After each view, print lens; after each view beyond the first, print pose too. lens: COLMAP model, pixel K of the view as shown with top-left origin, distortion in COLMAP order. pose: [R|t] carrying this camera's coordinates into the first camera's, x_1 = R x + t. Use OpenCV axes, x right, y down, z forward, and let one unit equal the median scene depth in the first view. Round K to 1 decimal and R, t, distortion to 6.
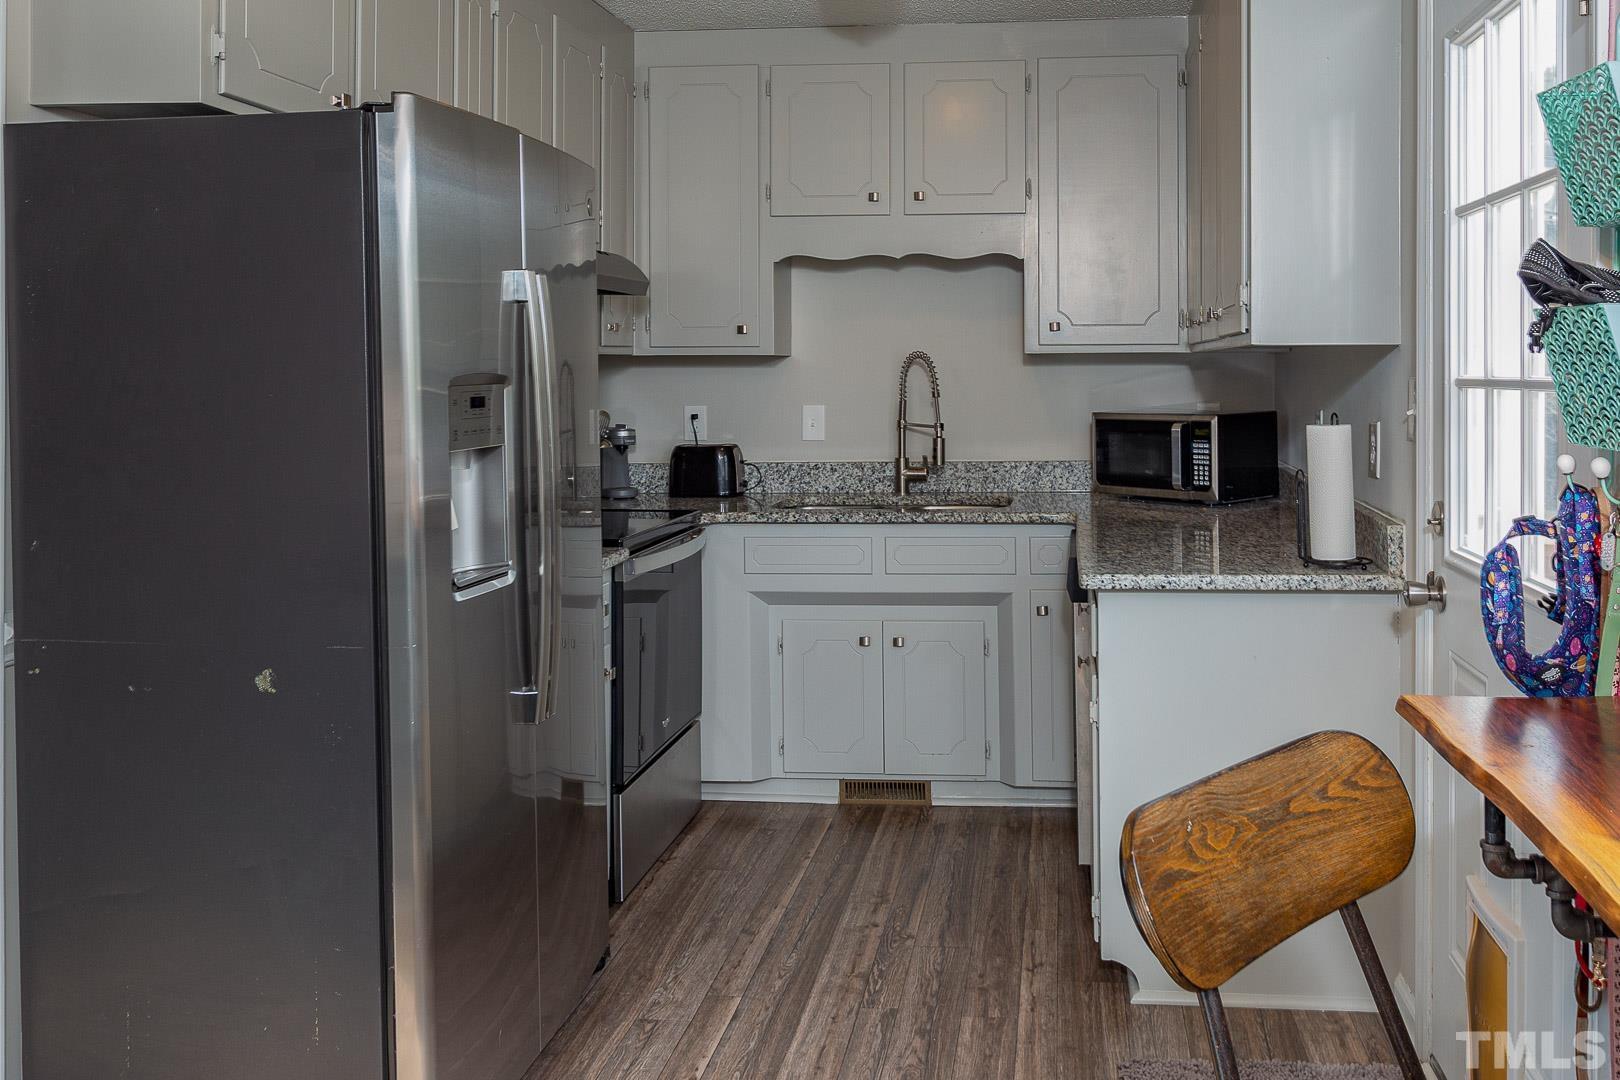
lens RADIAL K [[2386.1, 0, 810.0], [0, 2386.1, 540.0], [0, 0, 1]] dist [-0.011517, -0.017234]
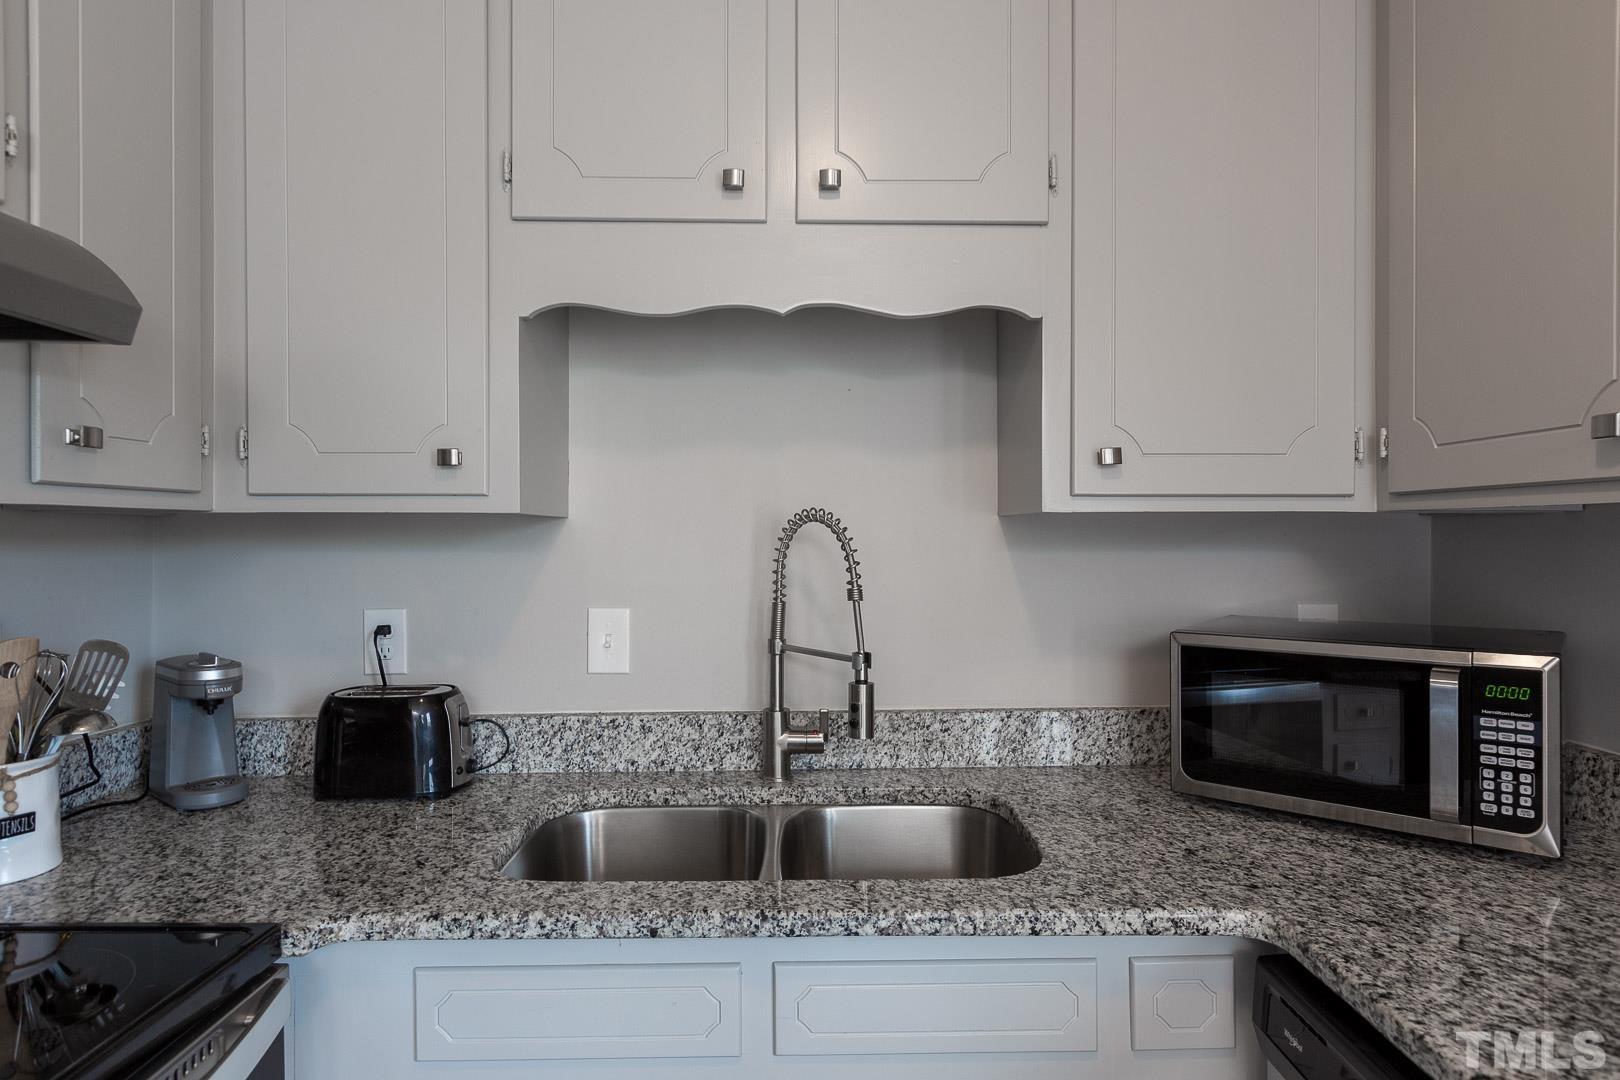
lens RADIAL K [[850.3, 0, 747.0], [0, 850.3, 539.0], [0, 0, 1]] dist [0.002889, -0.001376]
pose [[0.992385, 0.002338, 0.123150, 0.008840], [0.006001, 0.997715, -0.067300, -0.059568], [-0.123026, 0.067526, 0.990103, 0.812685]]
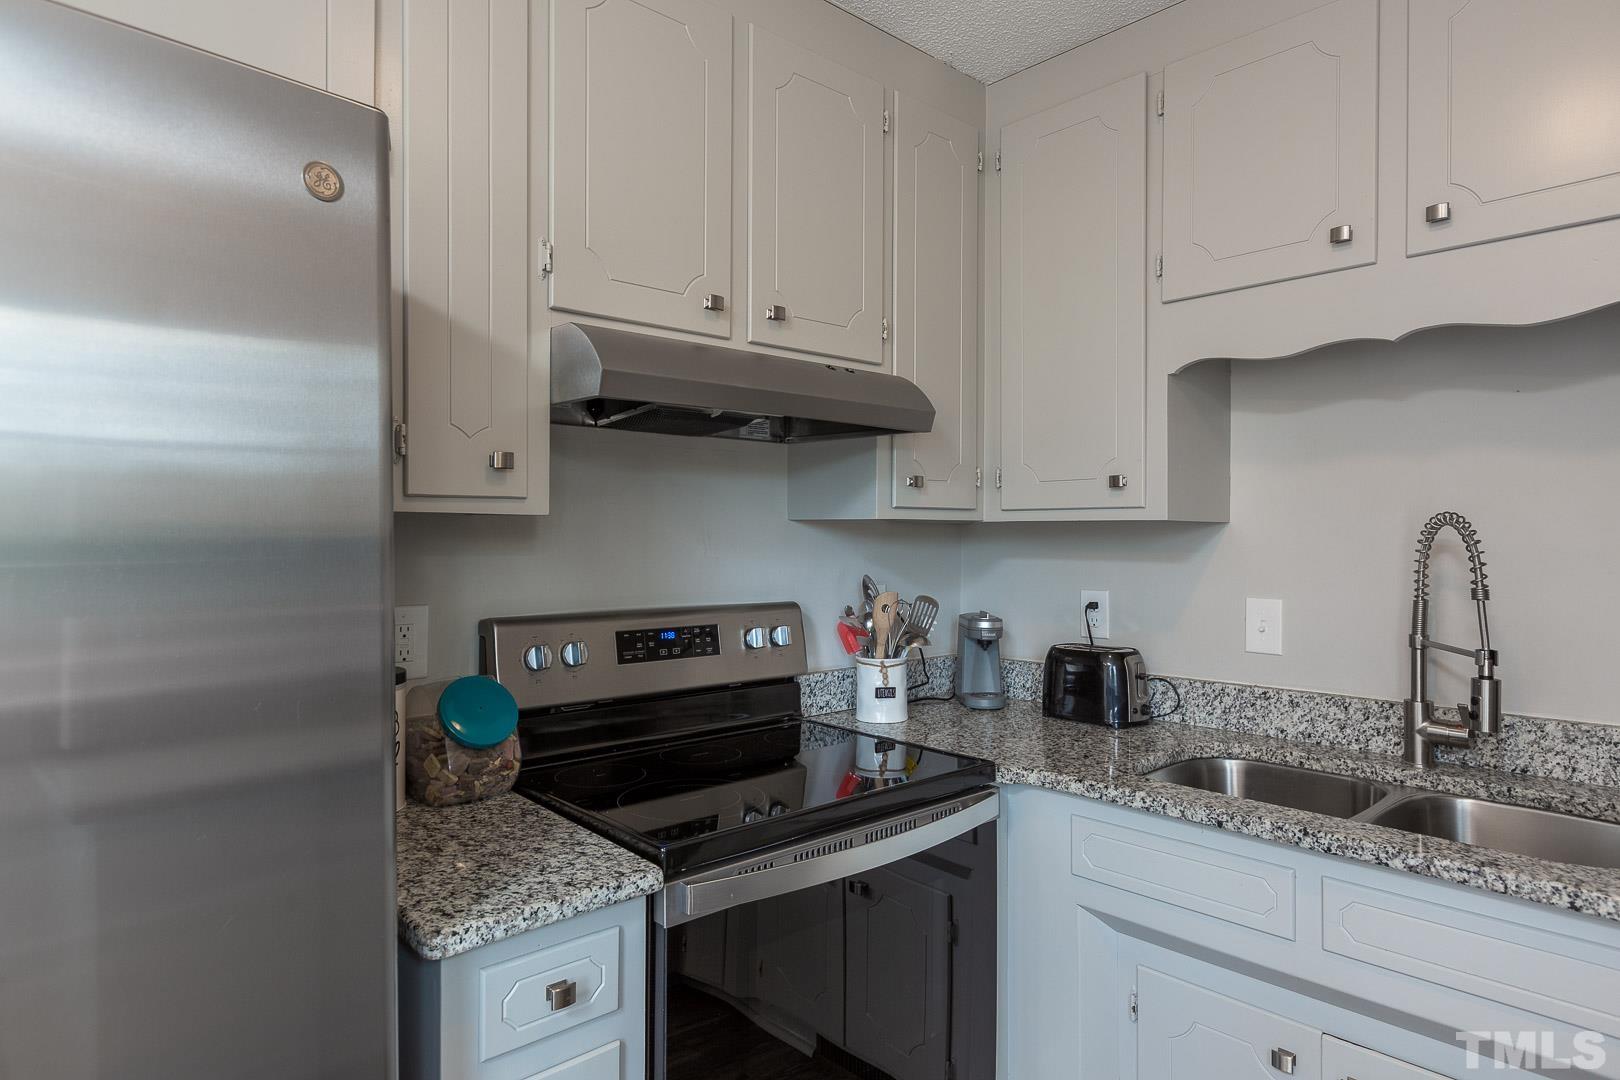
lens RADIAL K [[925.1, 0, 810.0], [0, 925.1, 540.0], [0, 0, 1]] dist [0.003573, -0.002362]
pose [[0.751849, 0.008558, -0.659280, 0.074630], [-0.054795, 0.997268, -0.049543, -0.053661], [0.657055, 0.073374, 0.750264, 0.738958]]
